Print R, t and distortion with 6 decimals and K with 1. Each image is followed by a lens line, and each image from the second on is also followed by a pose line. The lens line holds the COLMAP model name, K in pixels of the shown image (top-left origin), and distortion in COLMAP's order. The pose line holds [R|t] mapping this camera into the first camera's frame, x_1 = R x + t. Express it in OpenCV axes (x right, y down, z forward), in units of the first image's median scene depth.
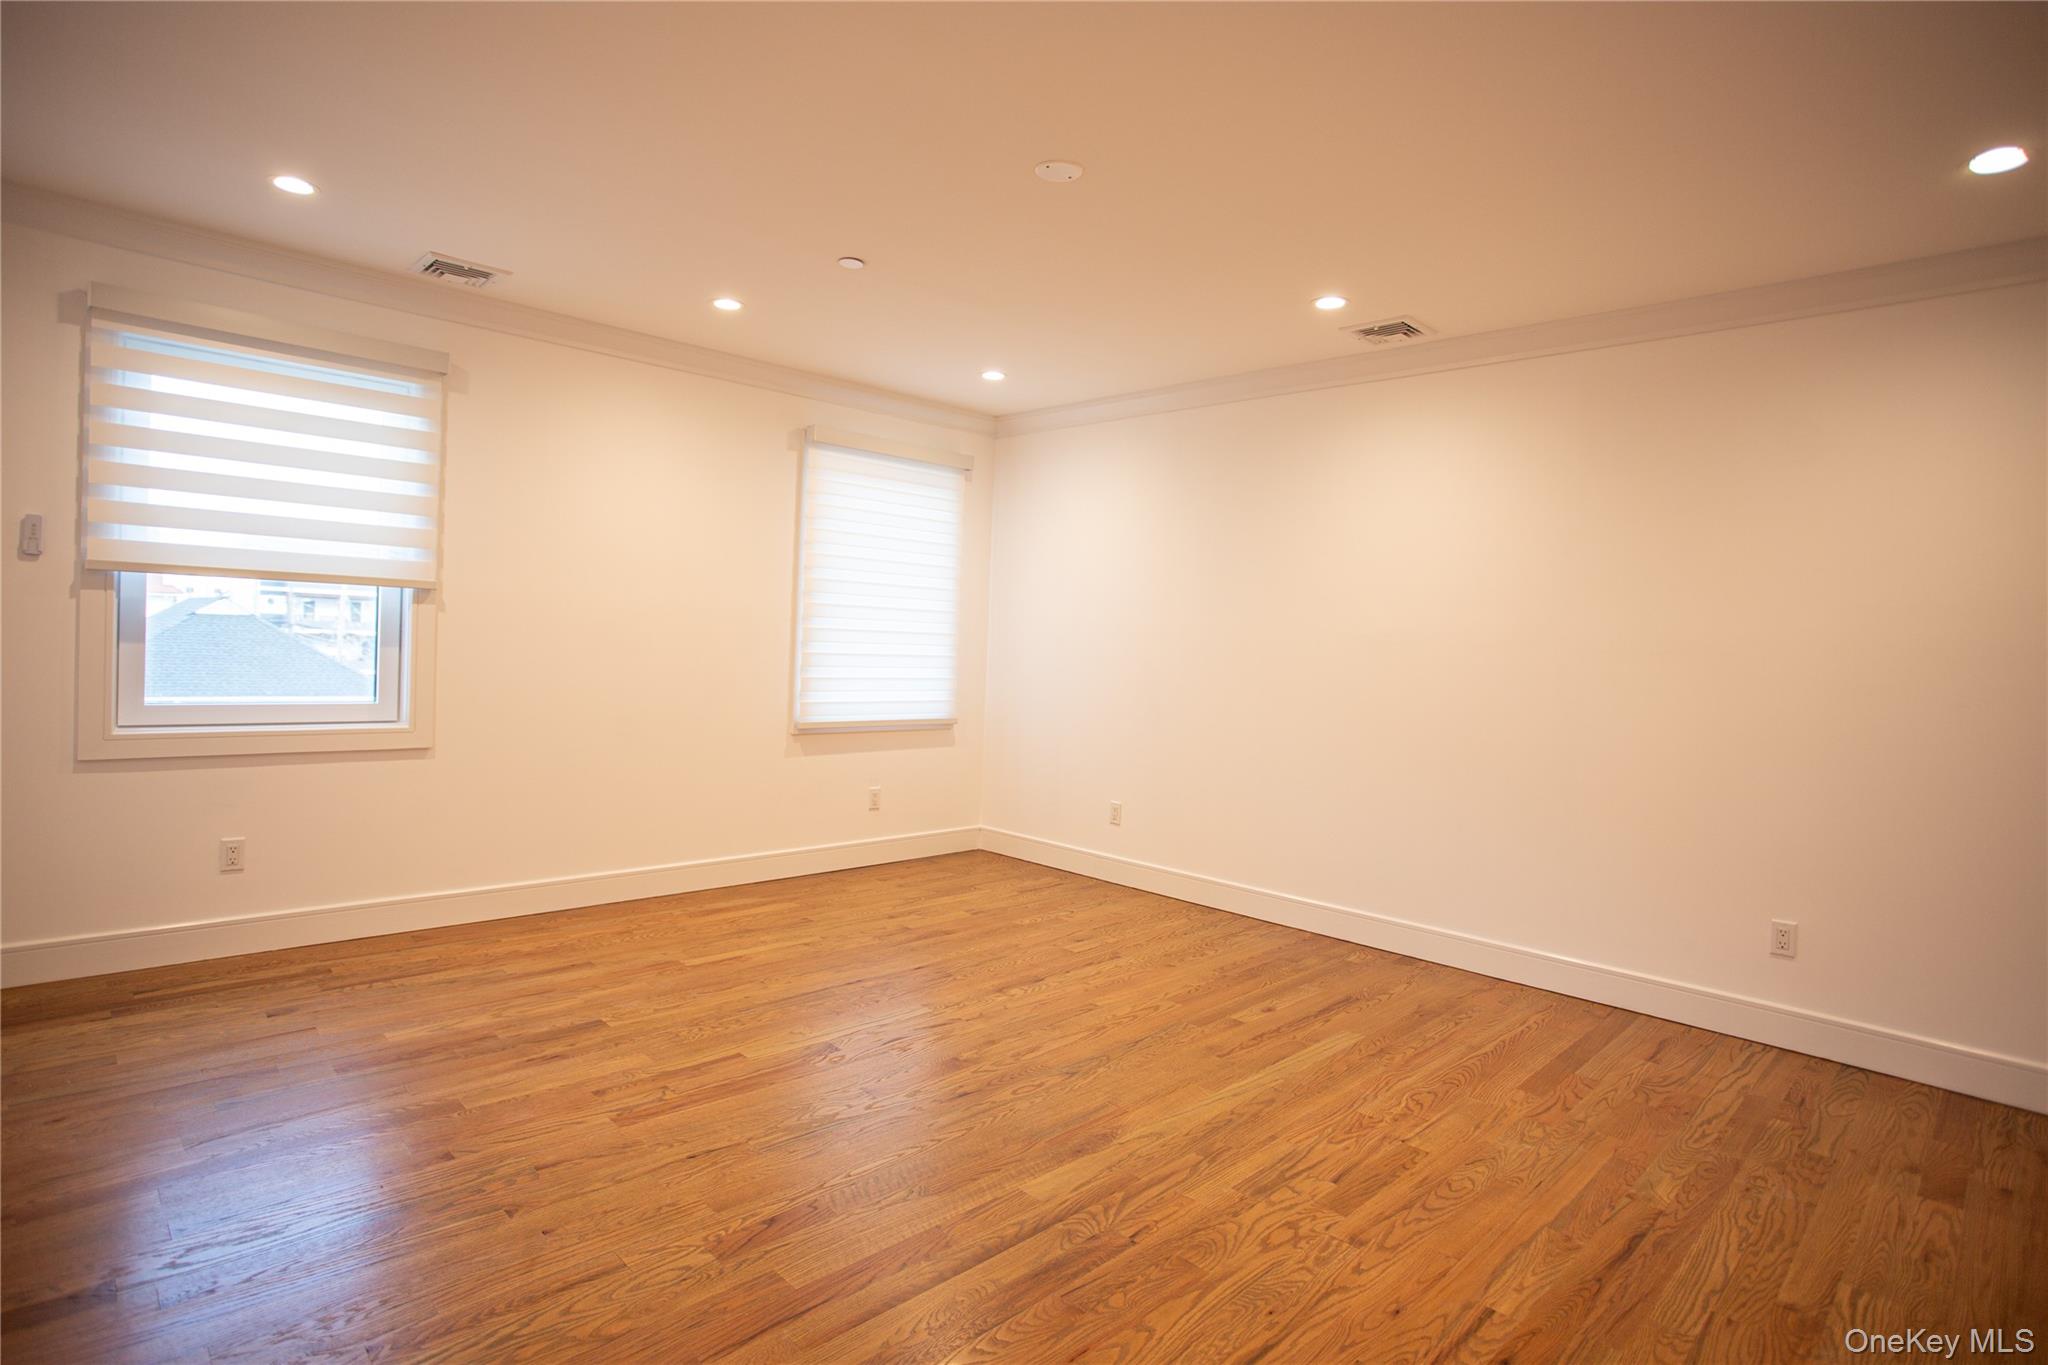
lens RADIAL K [[1021.5, 0, 1020.3], [0, 1021.5, 668.9], [0, 0, 1]] dist [-0.073587, 0.034001]
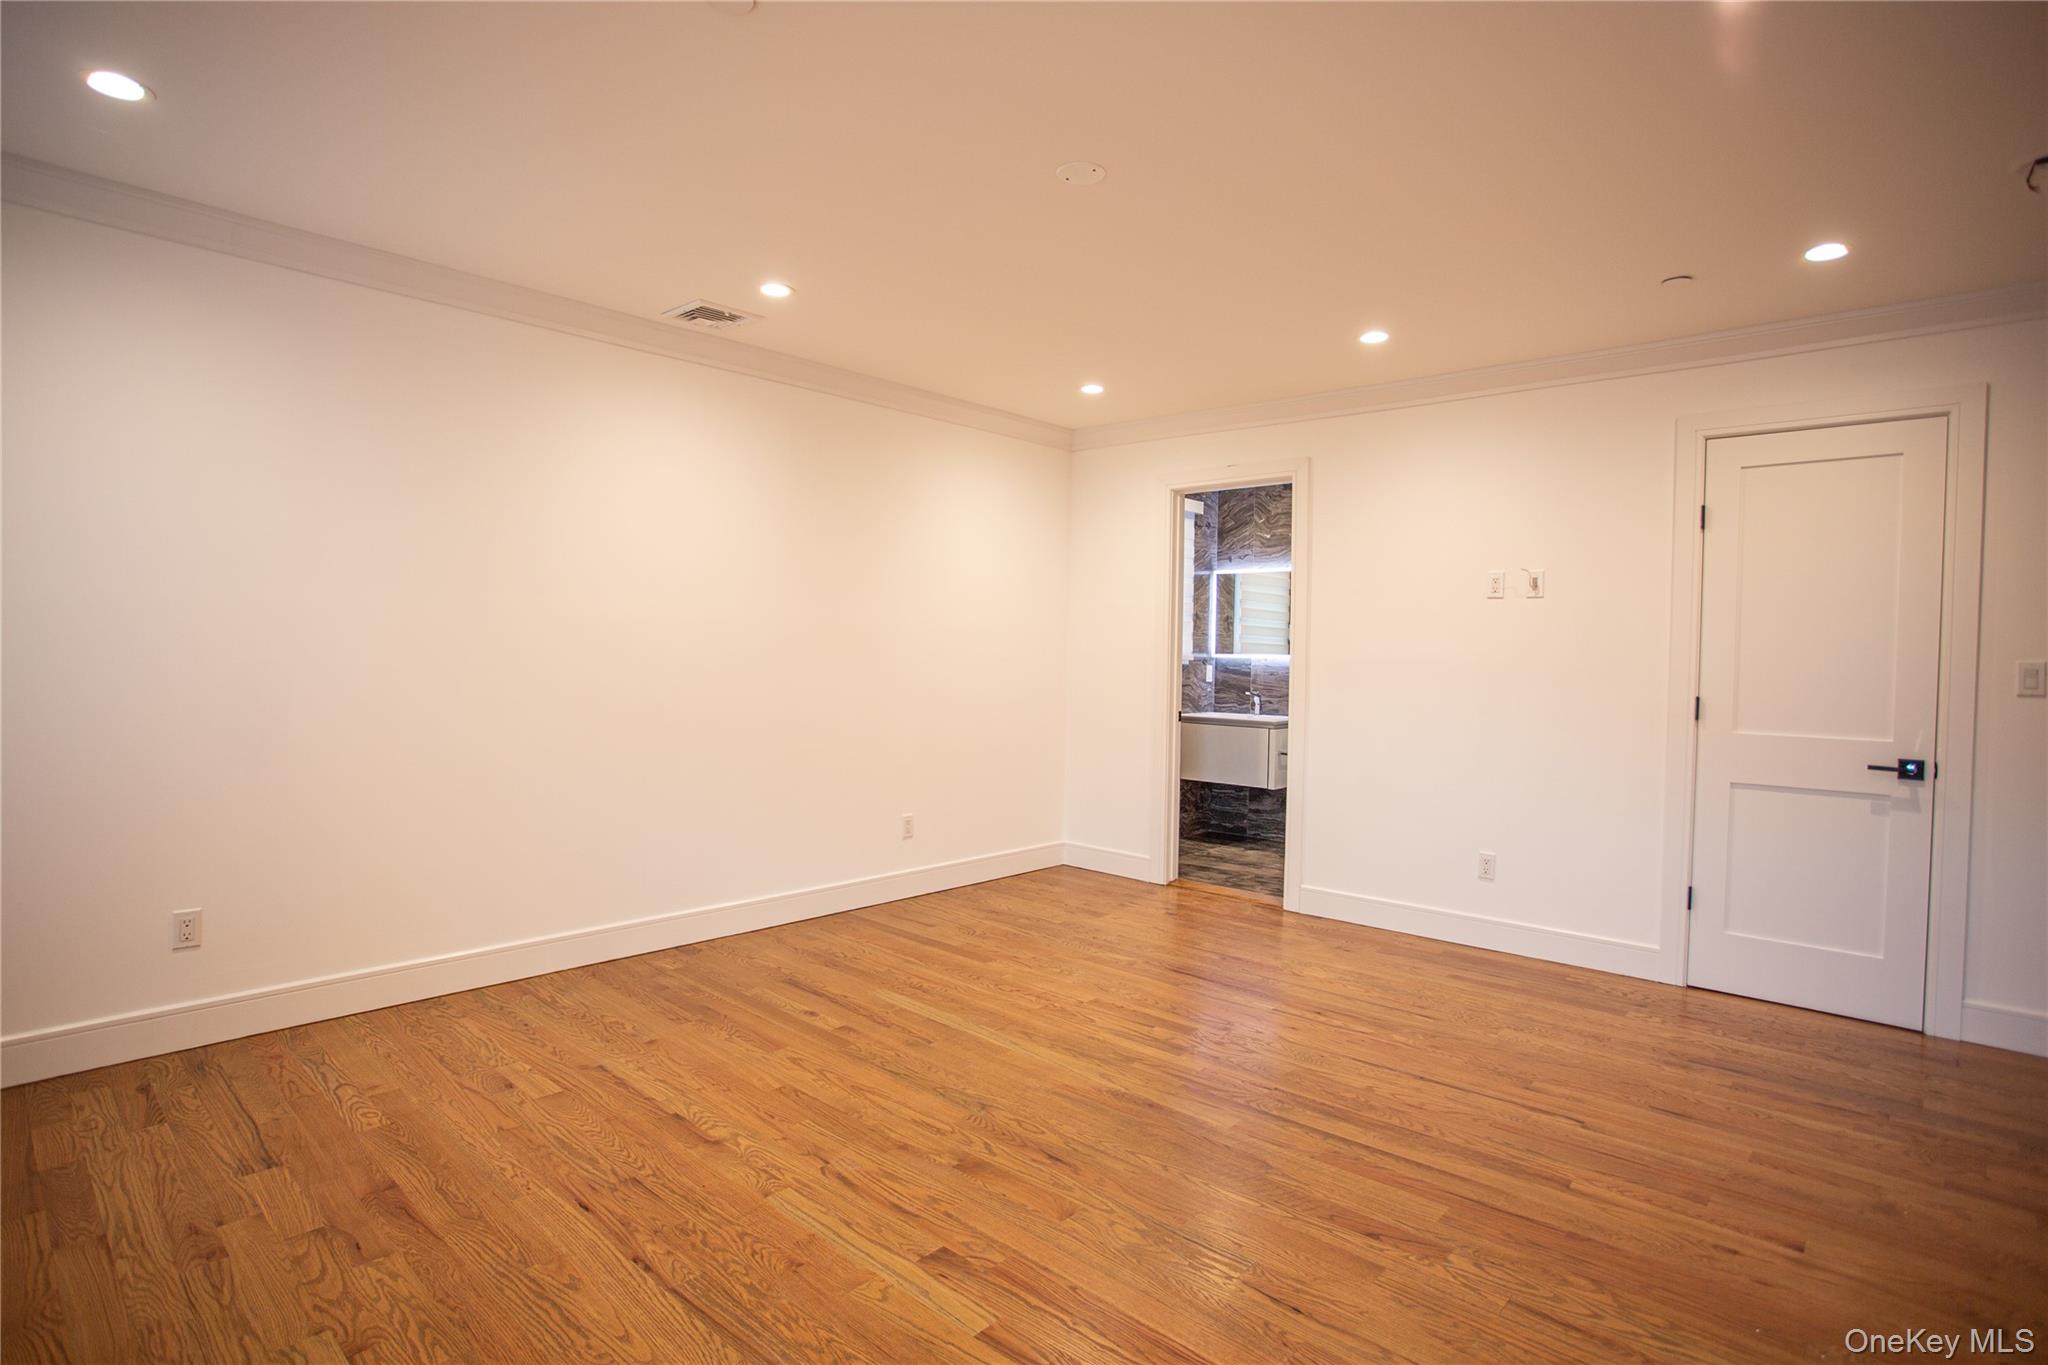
lens RADIAL K [[1057.3, 0, 1022.3], [0, 1057.3, 673.6], [0, 0, 1]] dist [-0.079139, 0.037252]
pose [[-0.057266, -0.064791, 0.996254, -0.831180], [0.007886, 0.997831, 0.065347, -0.057885], [-0.998328, 0.011599, -0.056630, 0.949193]]
